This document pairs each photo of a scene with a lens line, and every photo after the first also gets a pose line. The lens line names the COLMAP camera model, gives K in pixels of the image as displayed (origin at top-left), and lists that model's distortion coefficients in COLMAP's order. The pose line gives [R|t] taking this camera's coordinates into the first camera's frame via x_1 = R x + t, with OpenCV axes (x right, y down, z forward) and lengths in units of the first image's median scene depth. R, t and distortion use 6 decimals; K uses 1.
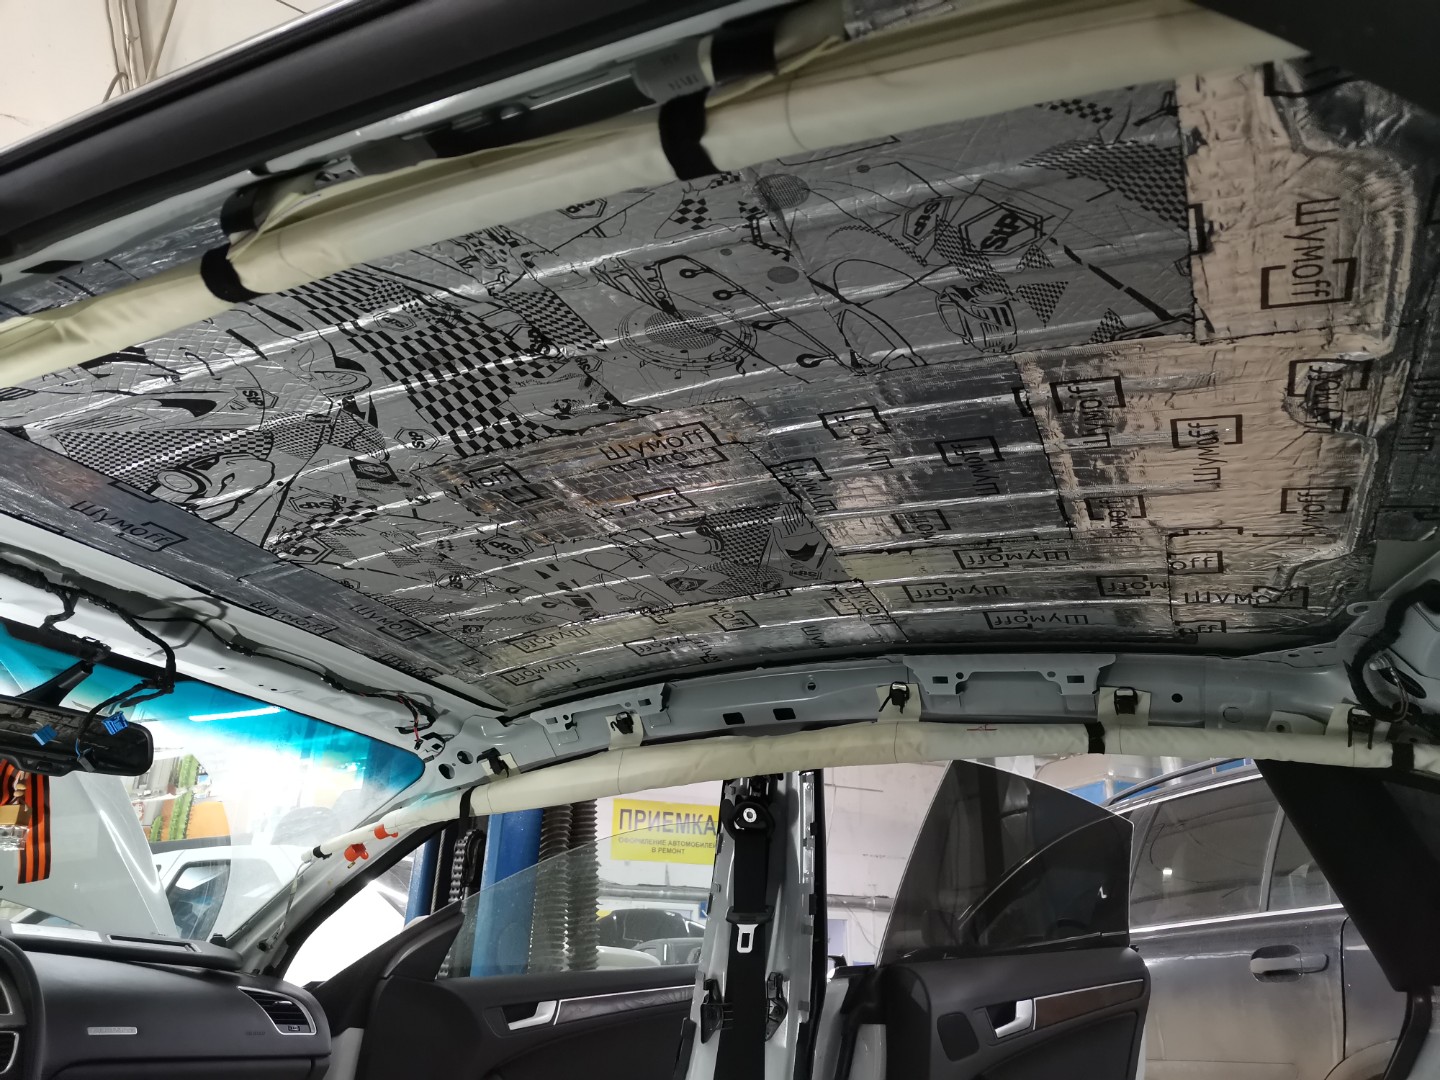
lens RADIAL K [[1074.0, 0, 727.1], [0, 1074.0, 532.6], [0, 0, 1]] dist [0.099017, -0.131327]
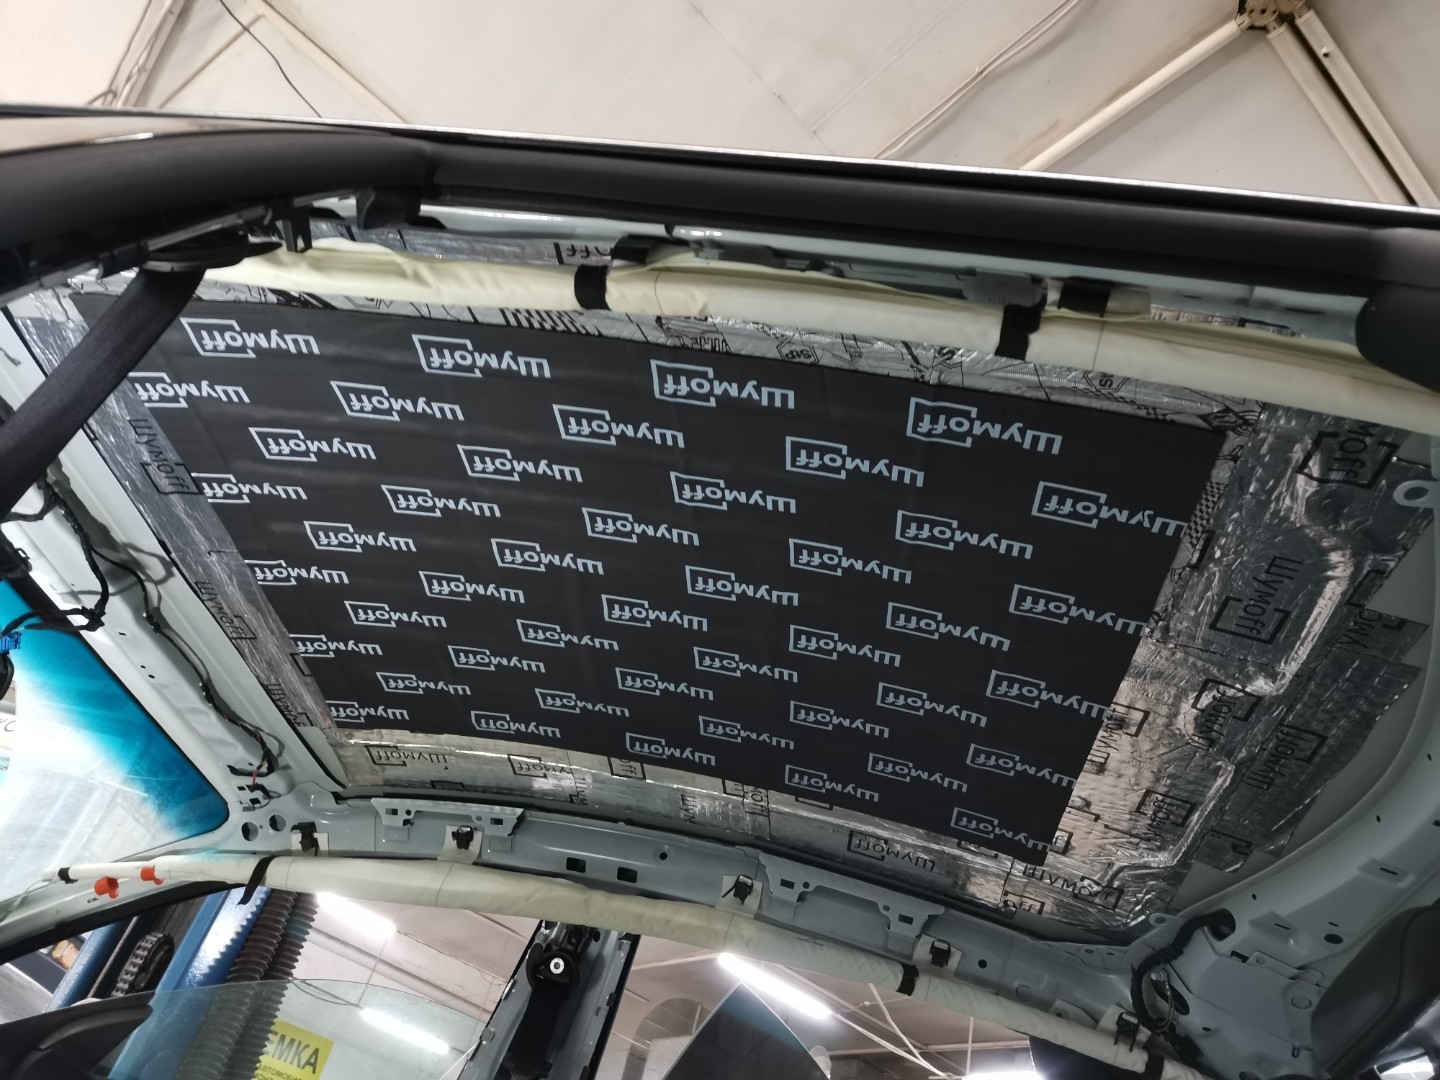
lens RADIAL K [[1080.9, 0, 725.8], [0, 1080.9, 538.2], [0, 0, 1]] dist [0.102648, -0.139612]
pose [[0.910791, 0.378320, 0.165331, -0.181435], [-0.328523, 0.906621, -0.264783, 0.141049], [-0.250065, 0.186847, 0.950029, -0.090052]]
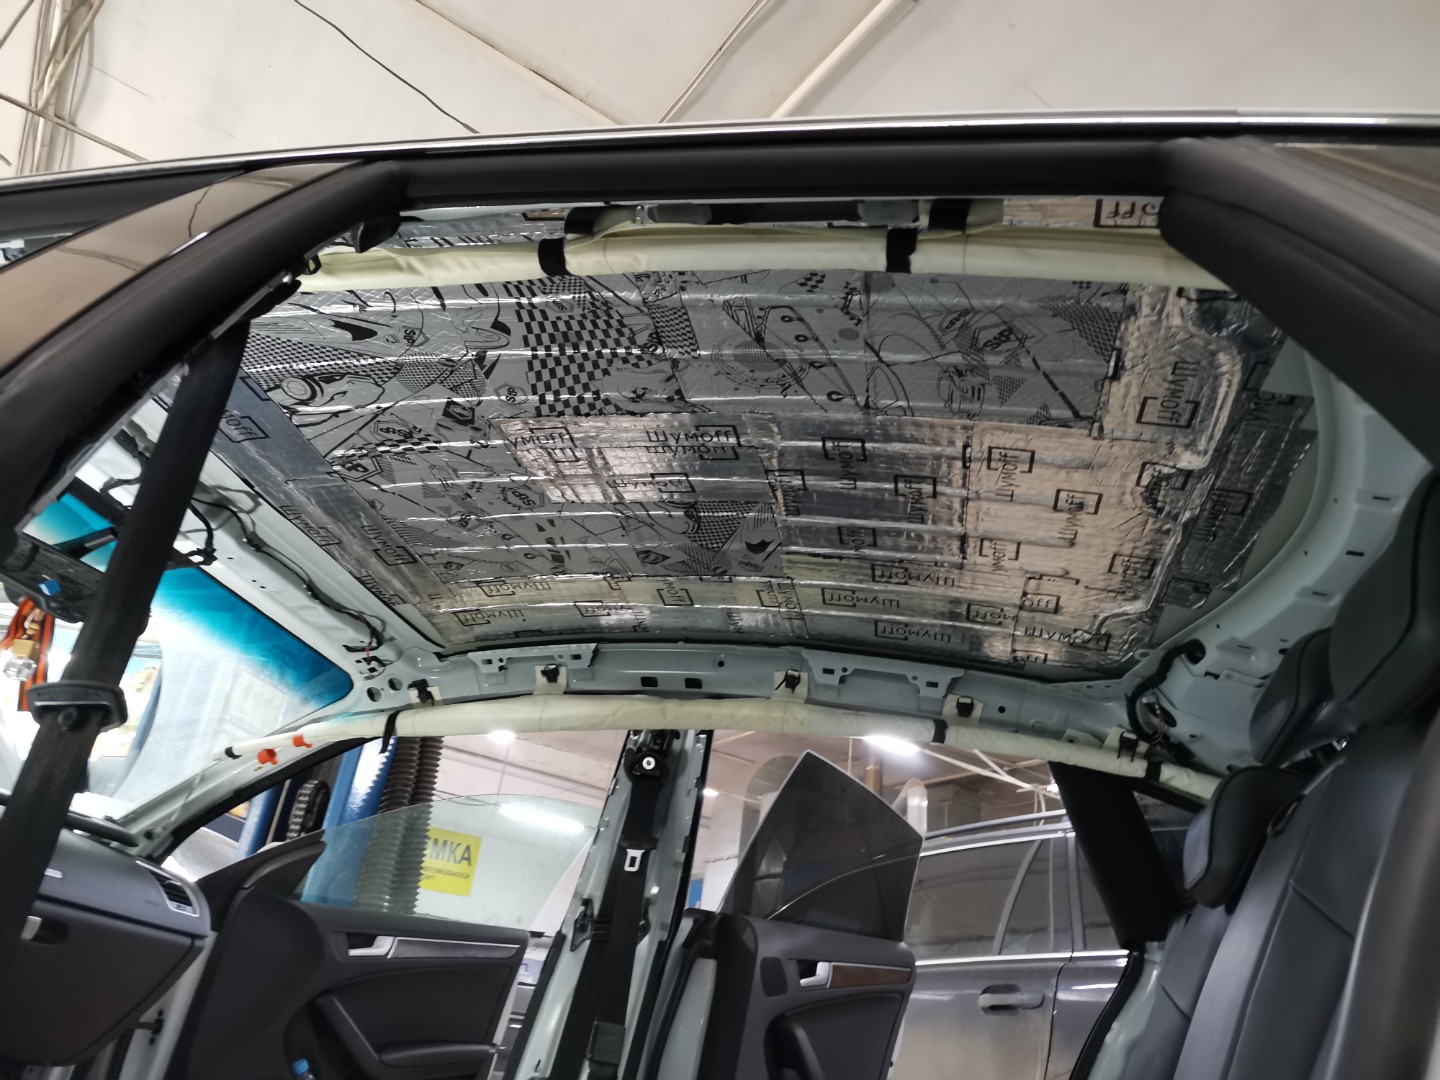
lens RADIAL K [[1077.6, 0, 726.1], [0, 1077.6, 537.6], [0, 0, 1]] dist [0.096672, -0.127800]
pose [[0.965985, 0.187035, 0.178579, -0.185231], [-0.178249, 0.981890, -0.064182, 0.091512], [-0.187349, 0.030167, 0.981830, -0.237658]]
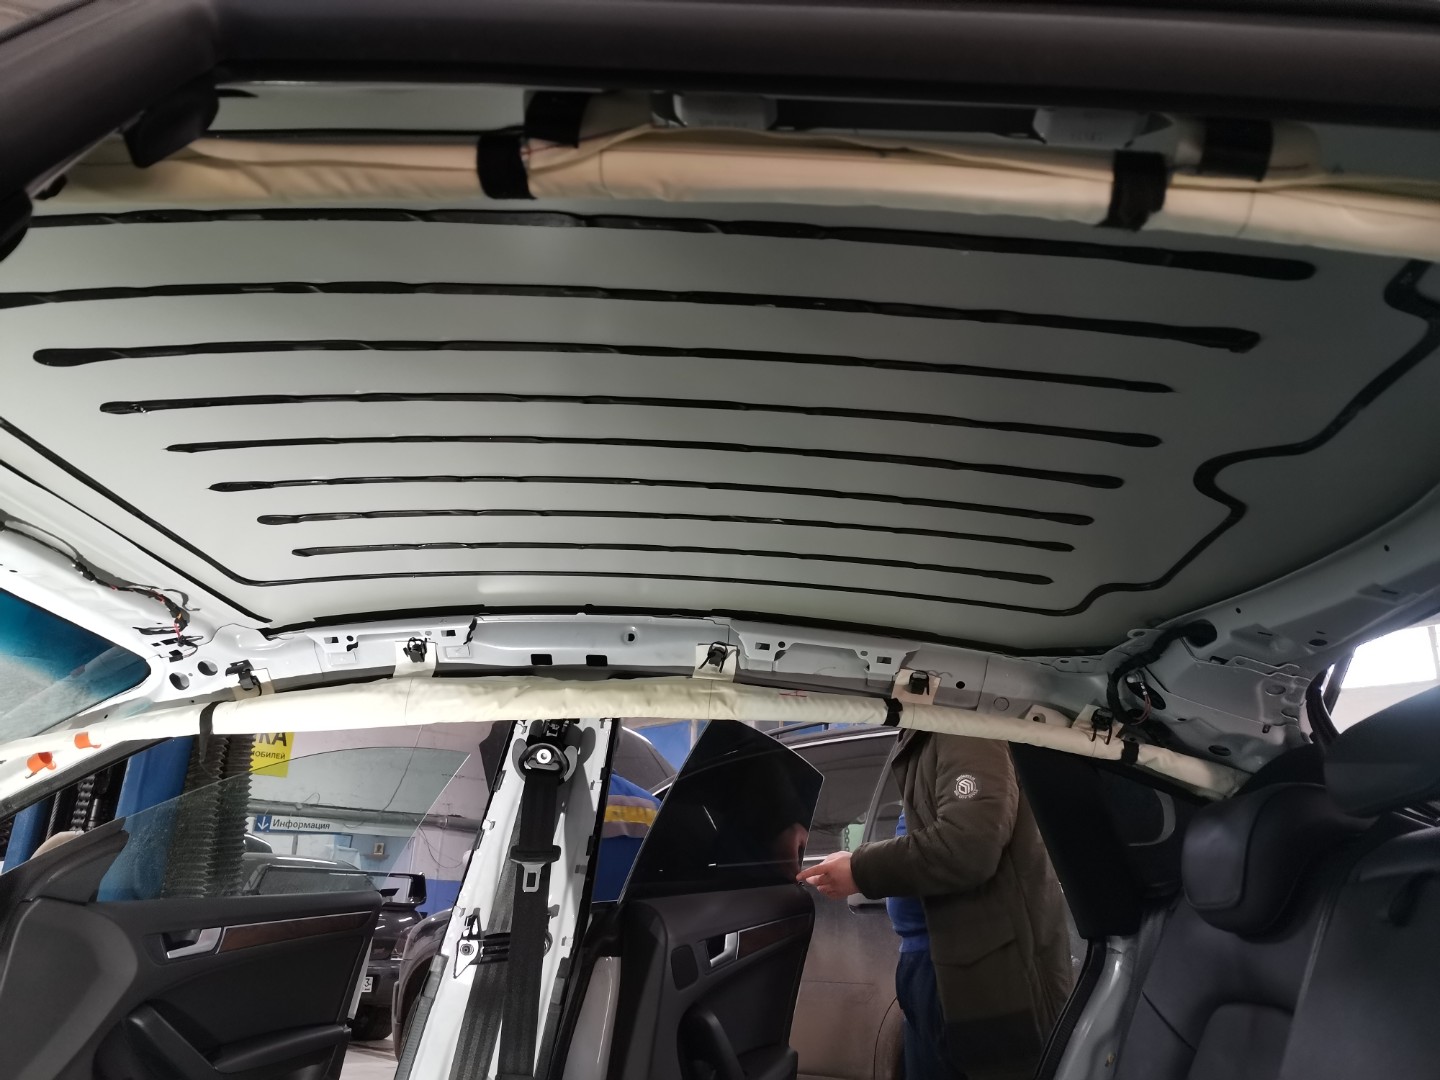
lens RADIAL K [[1073.9, 0, 727.1], [0, 1073.9, 535.5], [0, 0, 1]] dist [0.097357, -0.127074]
pose [[0.921562, 0.141979, 0.361337, -0.249693], [-0.167094, 0.985167, 0.039064, -0.007043], [-0.350431, -0.096377, 0.931617, 0.039234]]
